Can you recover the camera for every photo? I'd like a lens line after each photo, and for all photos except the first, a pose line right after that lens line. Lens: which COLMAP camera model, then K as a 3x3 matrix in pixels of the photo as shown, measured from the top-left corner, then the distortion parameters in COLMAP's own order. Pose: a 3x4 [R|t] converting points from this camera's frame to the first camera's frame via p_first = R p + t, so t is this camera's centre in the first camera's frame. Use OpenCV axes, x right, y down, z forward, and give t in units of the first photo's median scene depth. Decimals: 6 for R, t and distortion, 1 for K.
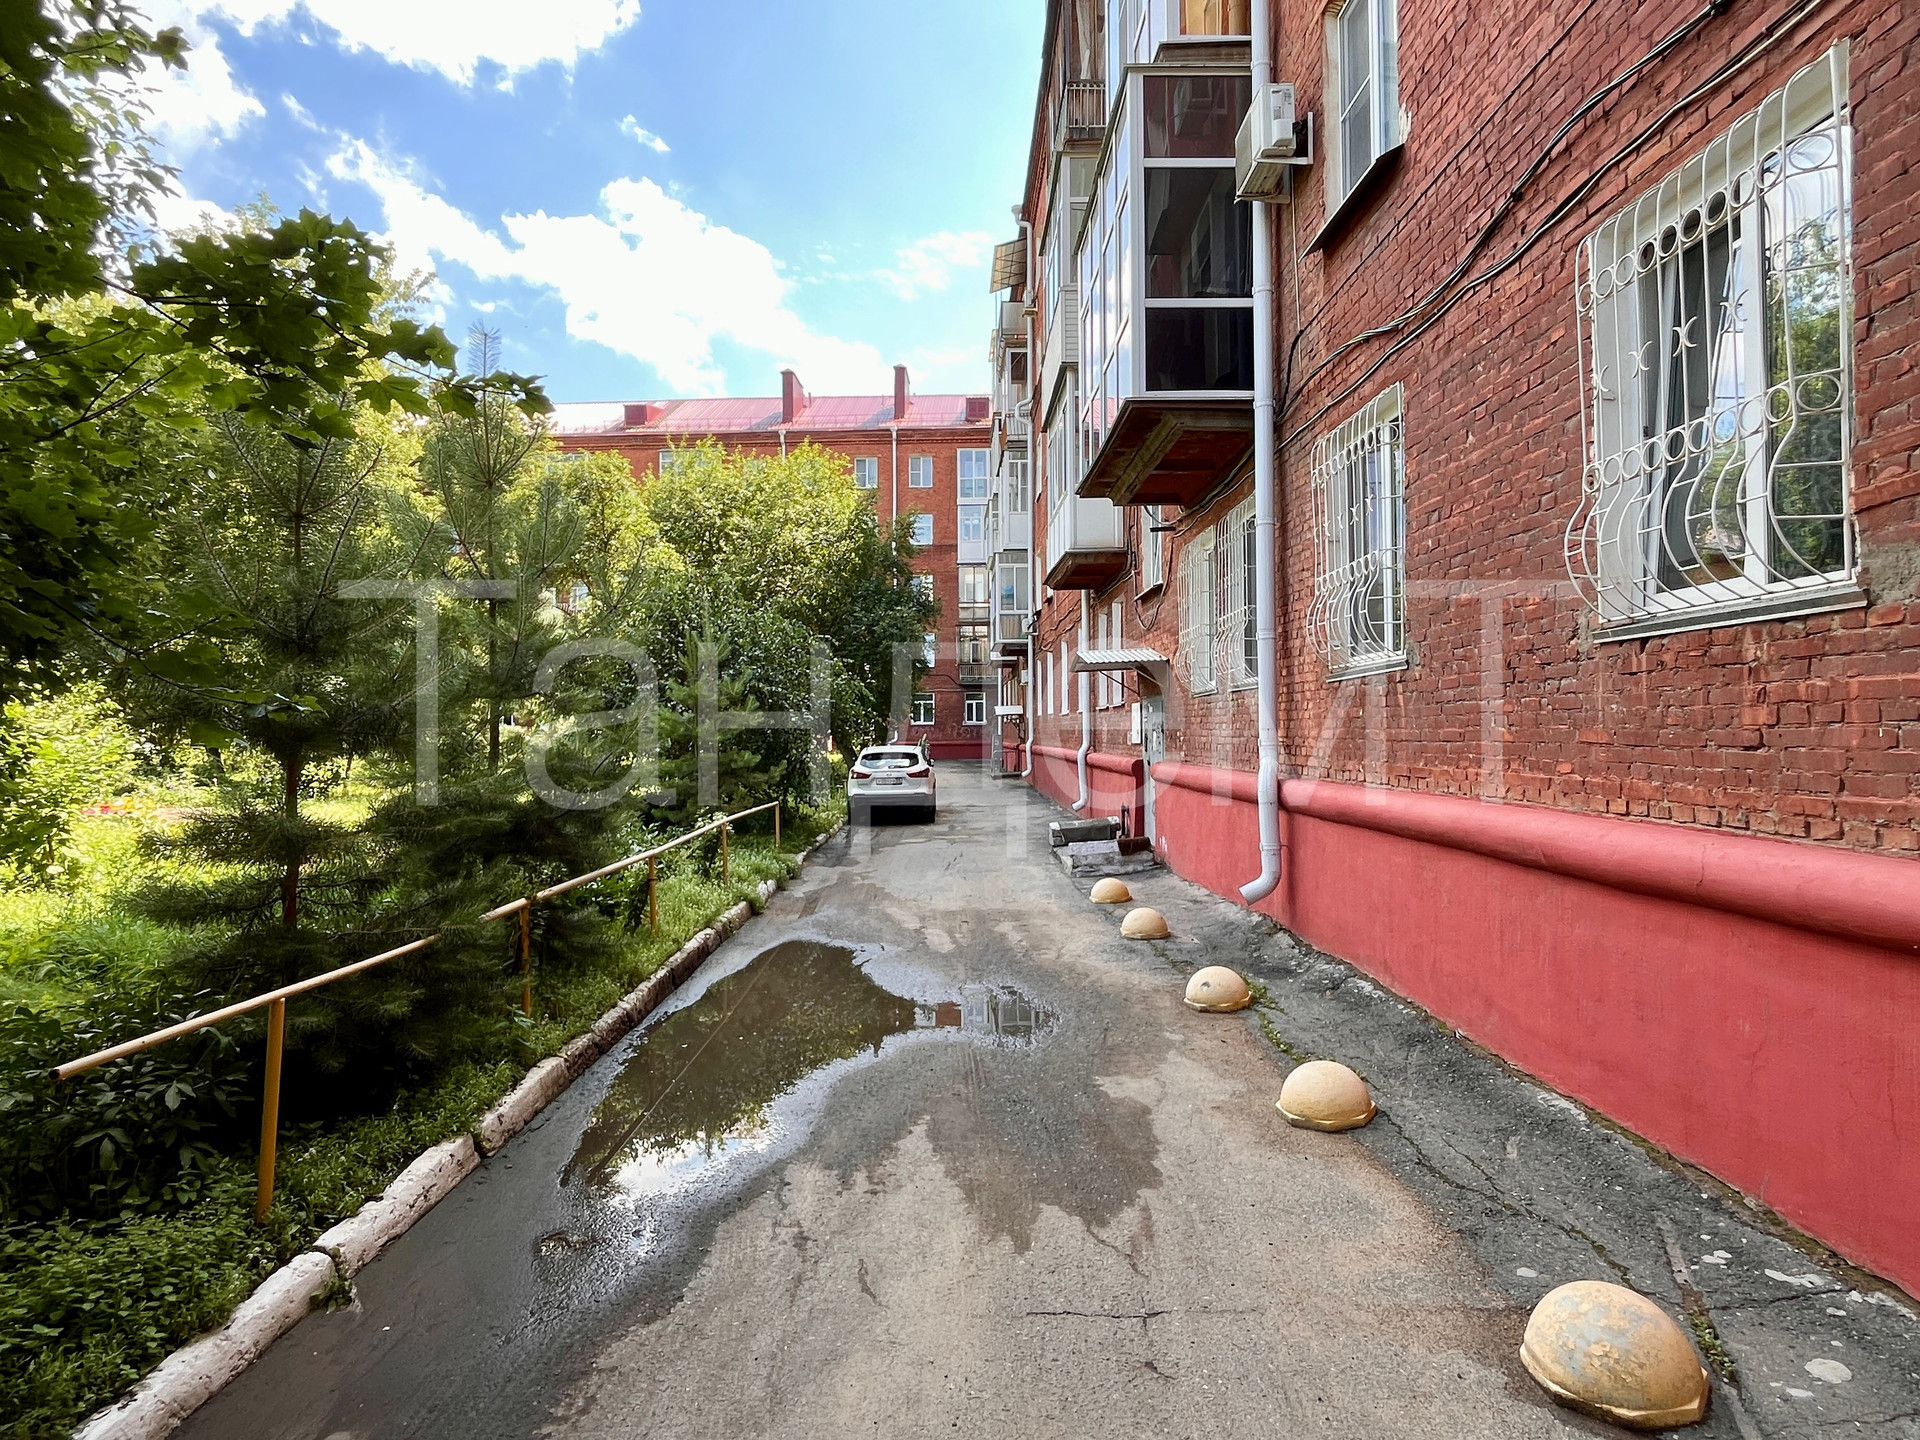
lens RADIAL K [[984.9, 0, 960.4], [0, 984.9, 718.9], [0, 0, 1]] dist [-0.001890, -0.000294]
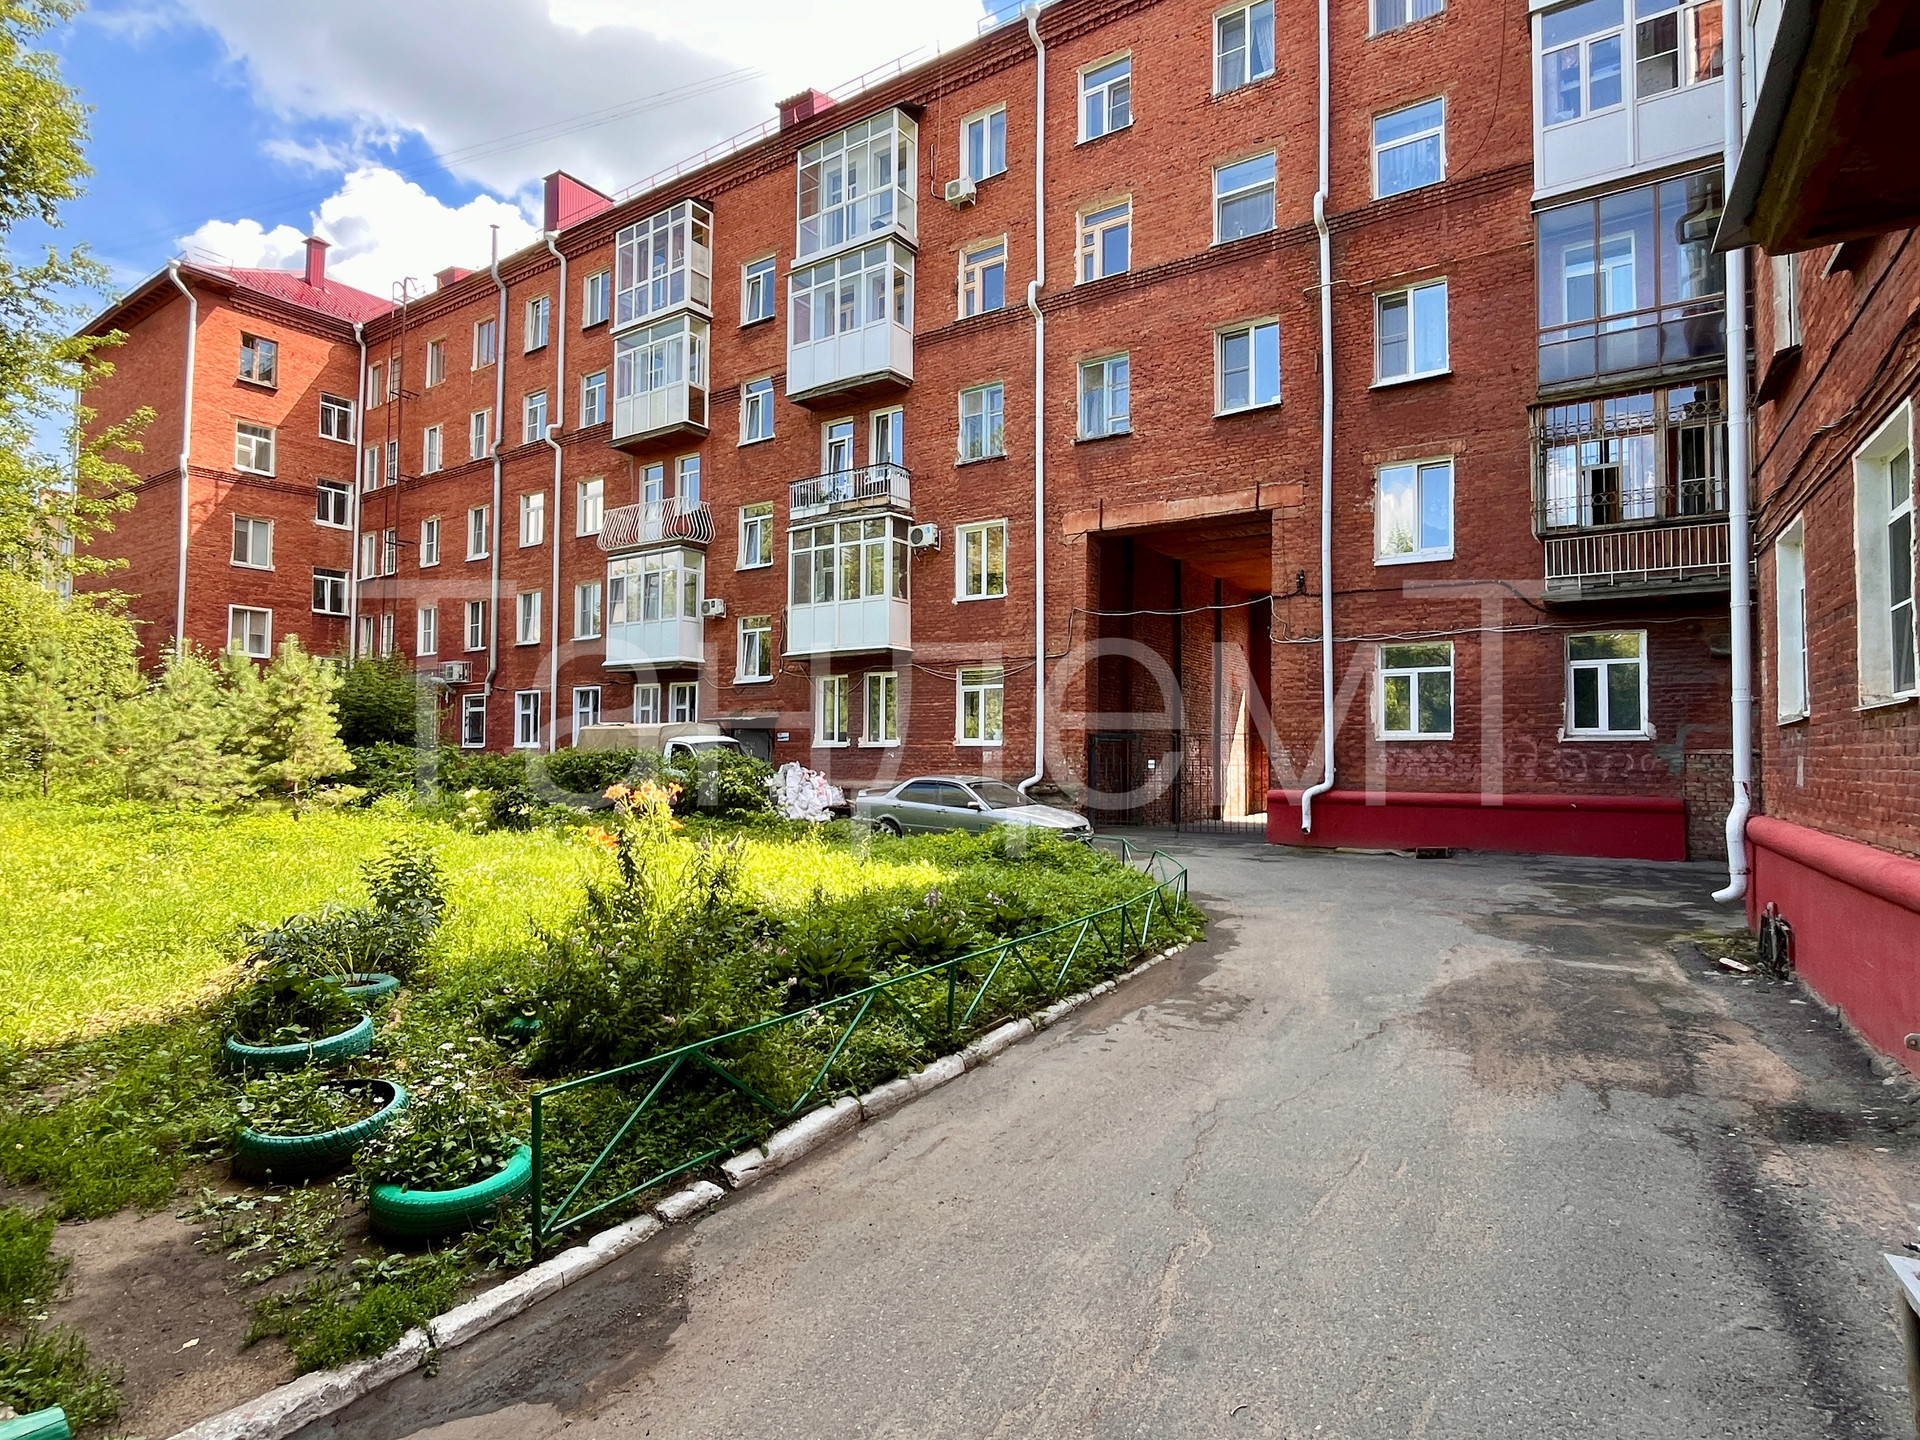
lens RADIAL K [[984.9, 0, 959.1], [0, 984.9, 725.7], [0, 0, 1]] dist [-0.001890, -0.000294]
pose [[0.844013, -0.006224, -0.536287, 0.009417], [-0.002530, 0.999875, -0.015587, 0.006769], [0.536317, 0.014512, 0.843892, 0.647179]]
